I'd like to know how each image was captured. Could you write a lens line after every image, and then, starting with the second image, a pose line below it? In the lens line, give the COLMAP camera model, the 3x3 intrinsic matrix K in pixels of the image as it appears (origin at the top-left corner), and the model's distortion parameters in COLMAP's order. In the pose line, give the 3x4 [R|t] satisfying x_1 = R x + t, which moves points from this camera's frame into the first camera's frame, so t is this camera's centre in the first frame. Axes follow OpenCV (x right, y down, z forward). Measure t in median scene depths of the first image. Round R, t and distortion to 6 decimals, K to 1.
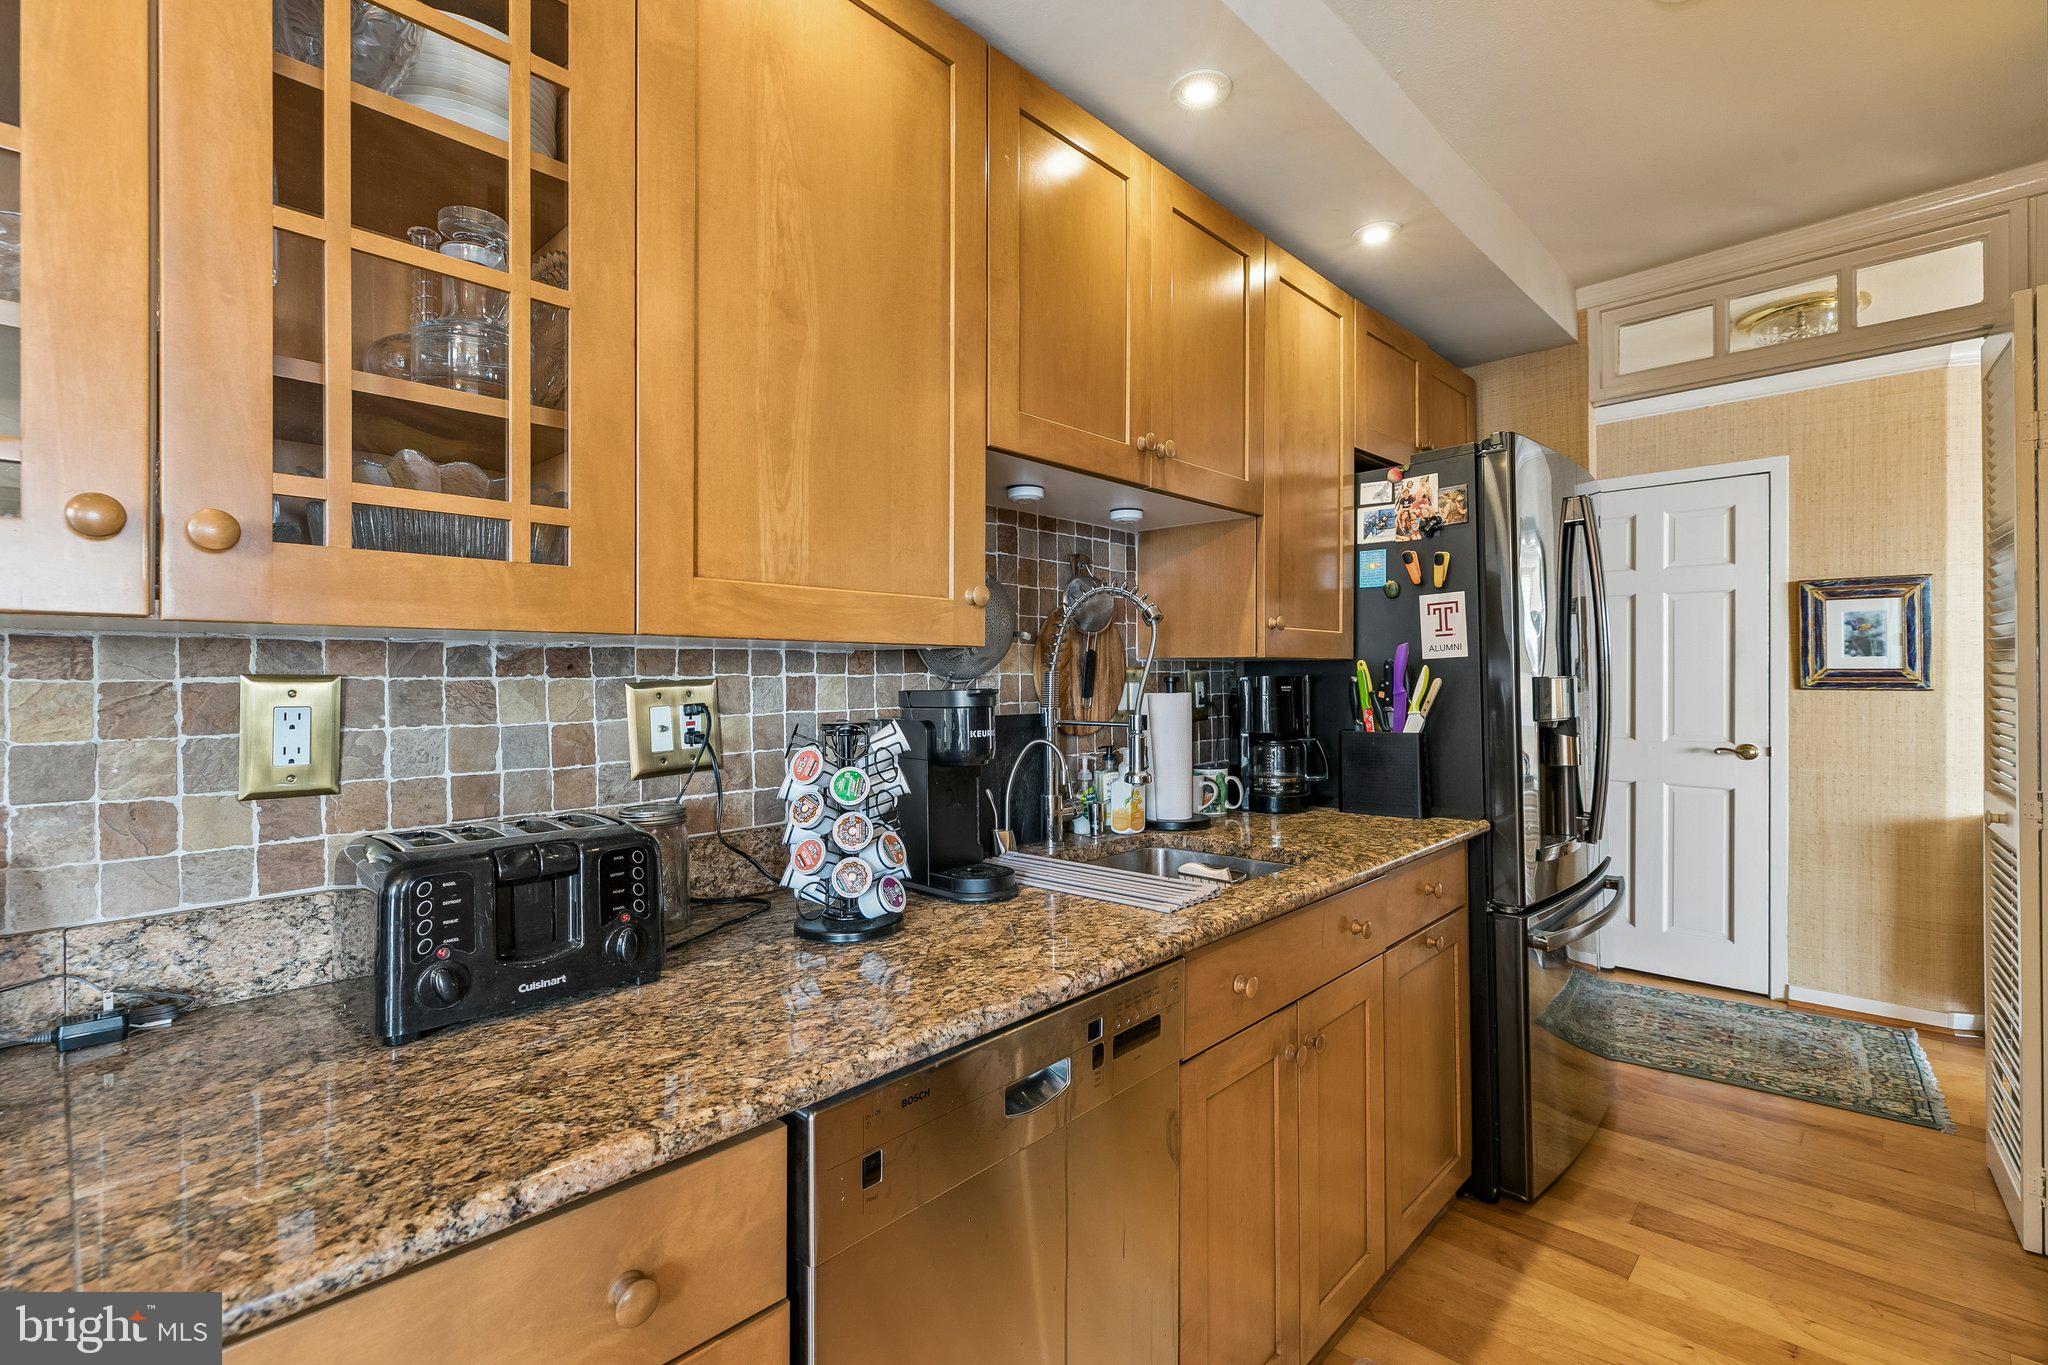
lens RADIAL K [[921.2, 0, 1021.3], [0, 921.2, 675.7], [0, 0, 1]] dist [0.000350, -0.000314]
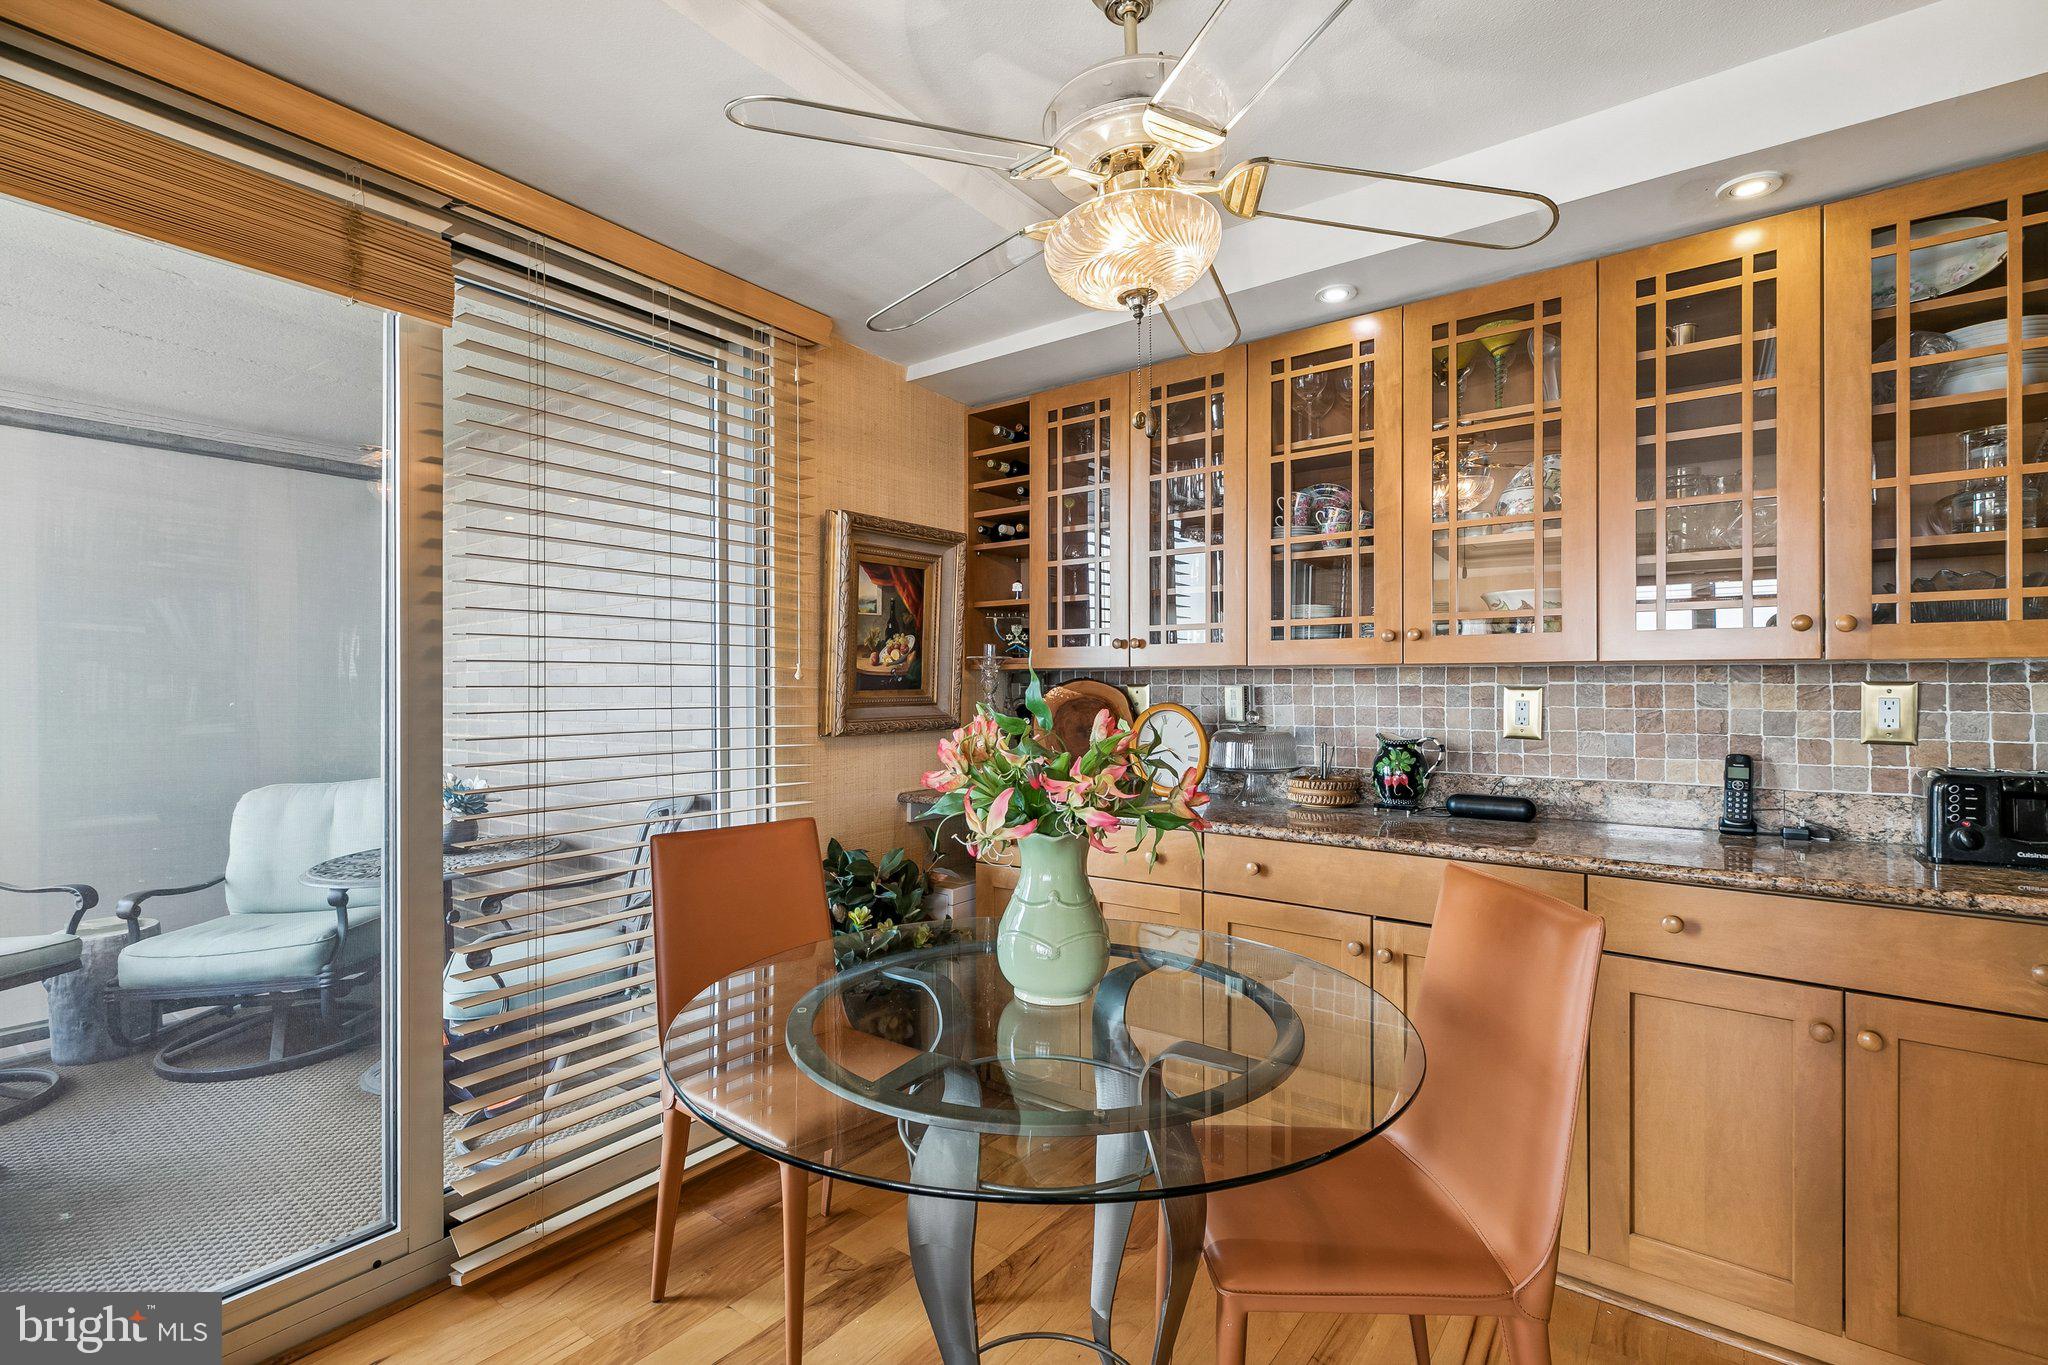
lens RADIAL K [[921.2, 0, 1025.5], [0, 921.2, 681.9], [0, 0, 1]] dist [0.000350, -0.000314]
pose [[0.113832, -0.003611, -0.993494, 1.031901], [0.001609, 0.999993, -0.003450, 0.004116], [0.993499, -0.001206, 0.113836, -1.141361]]
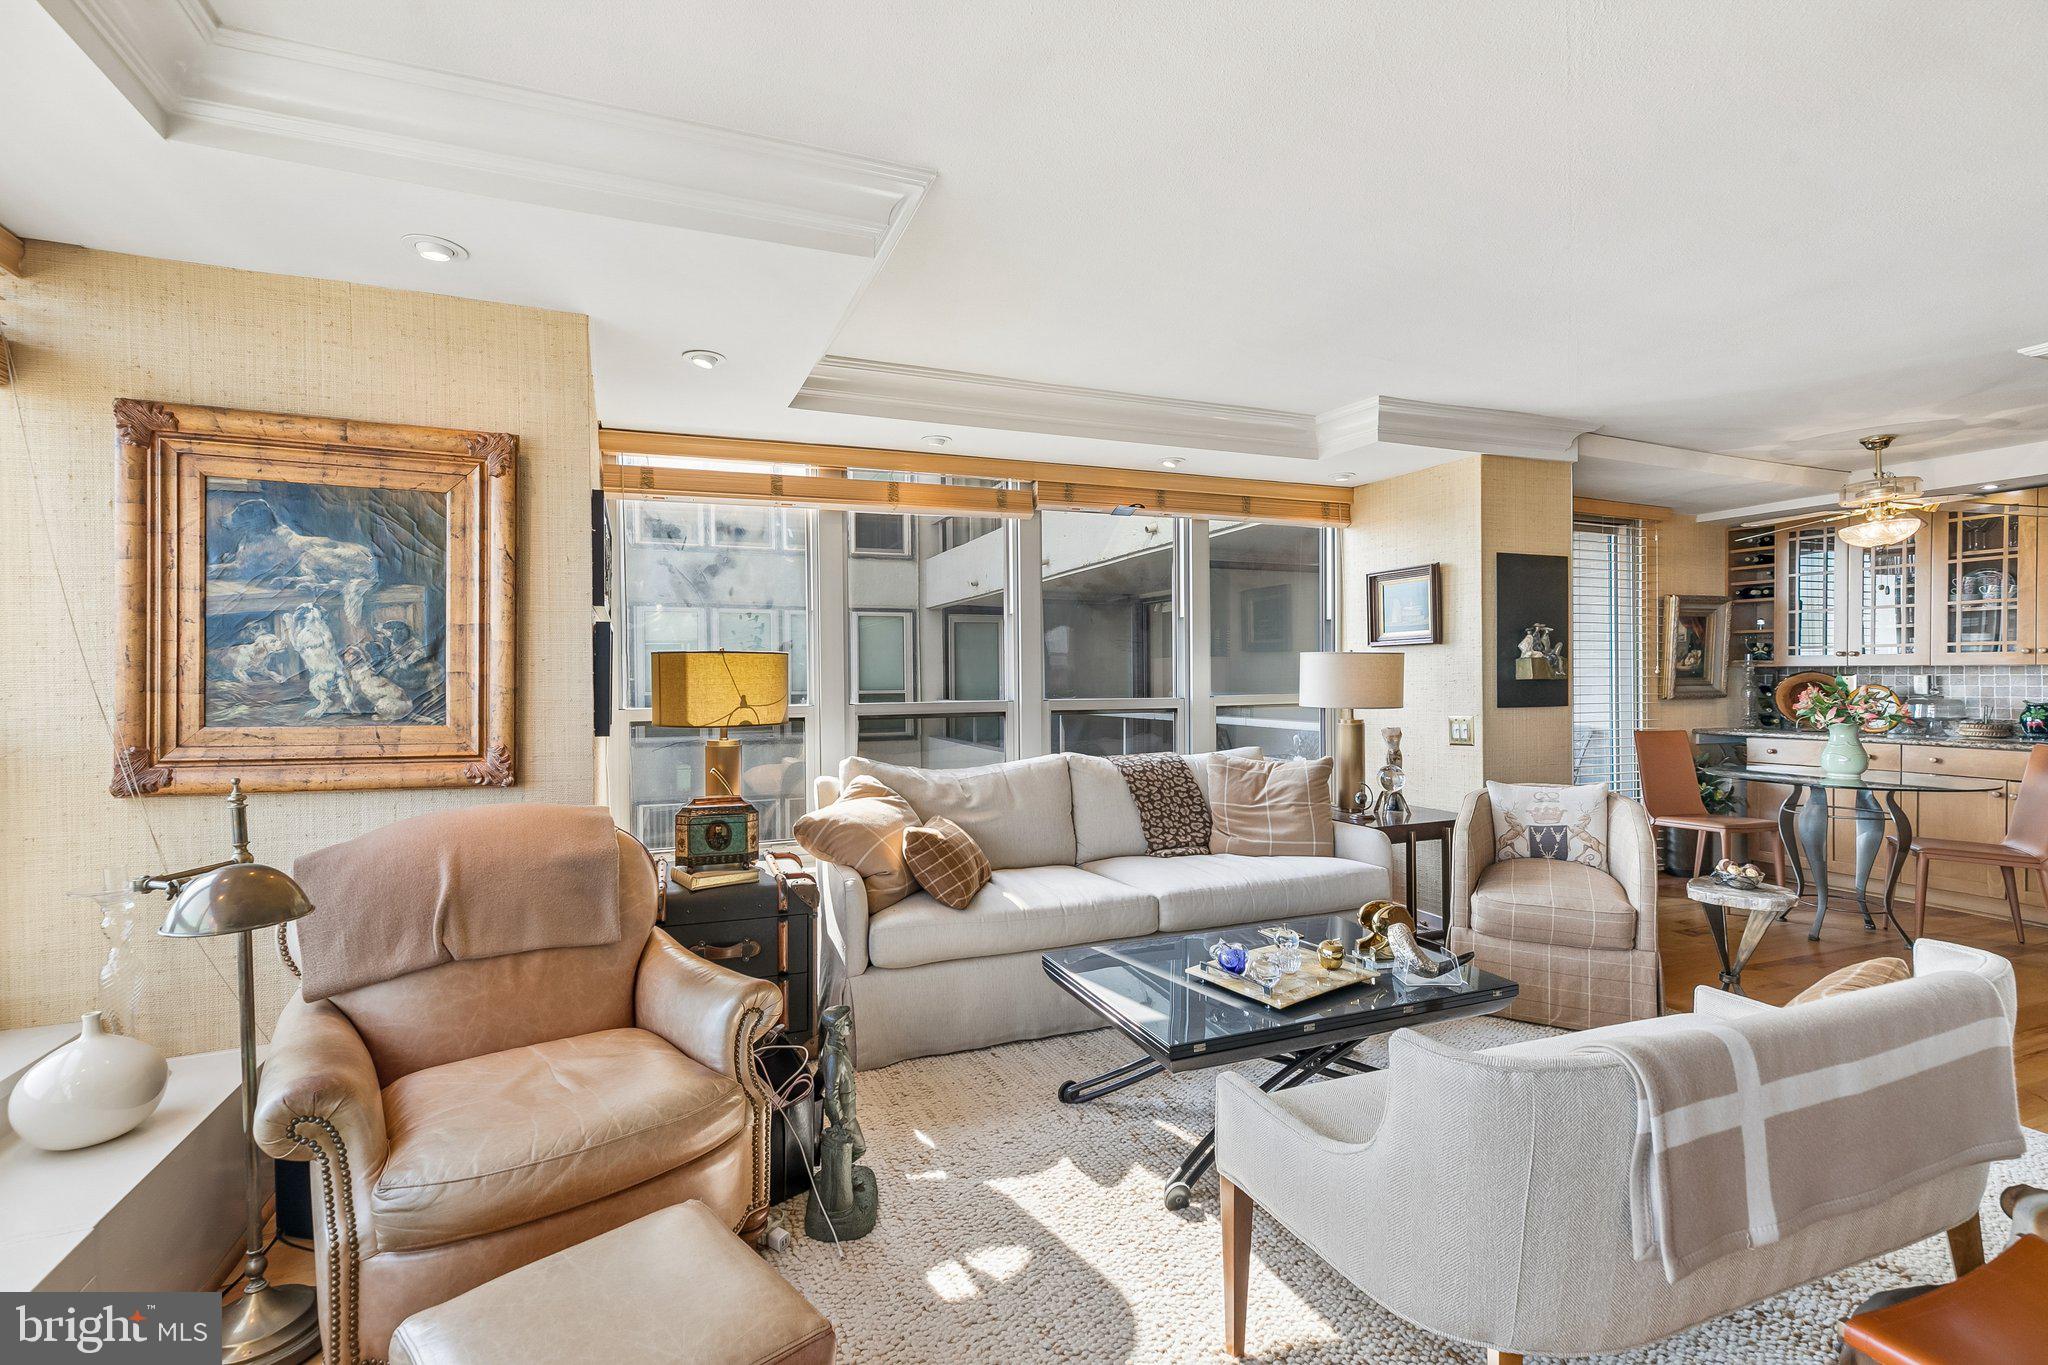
lens RADIAL K [[921.2, 0, 1014.2], [0, 921.2, 686.2], [0, 0, 1]] dist [0.000350, -0.000314]
pose [[-0.416185, 0.011558, -0.909207, 6.034061], [0.004569, 0.999933, 0.010620, -0.012904], [0.909269, 0.000265, -0.416210, -2.997169]]
